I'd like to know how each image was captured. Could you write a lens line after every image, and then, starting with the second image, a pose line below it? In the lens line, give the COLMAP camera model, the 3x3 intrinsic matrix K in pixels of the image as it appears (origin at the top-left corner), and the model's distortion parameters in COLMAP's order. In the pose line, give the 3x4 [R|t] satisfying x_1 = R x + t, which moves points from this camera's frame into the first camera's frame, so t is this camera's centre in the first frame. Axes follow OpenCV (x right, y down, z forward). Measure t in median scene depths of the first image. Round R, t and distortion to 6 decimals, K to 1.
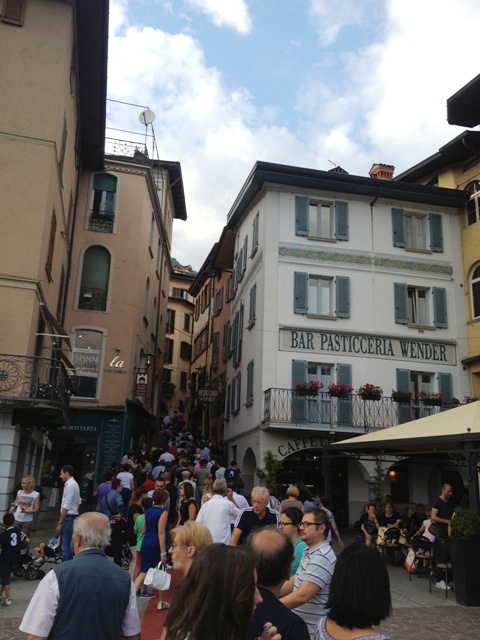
lens RADIAL K [[636.3, 0, 239.4], [0, 636.3, 319.0], [0, 0, 1]] dist [0.039491, 0.000000]
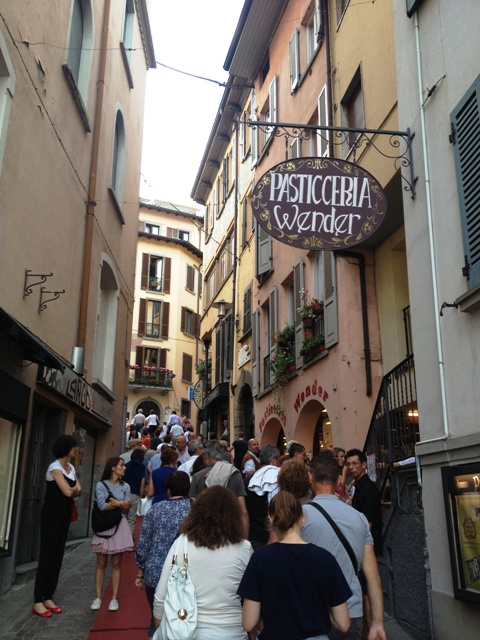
lens RADIAL K [[636.3, 0, 241.2], [0, 636.3, 320.3], [0, 0, 1]] dist [0.039491, 0.000000]
pose [[0.999625, -0.027379, 0.000406, -0.033600], [0.027376, 0.999004, -0.035235, 0.073771], [0.000560, 0.035233, 0.999379, 0.371295]]
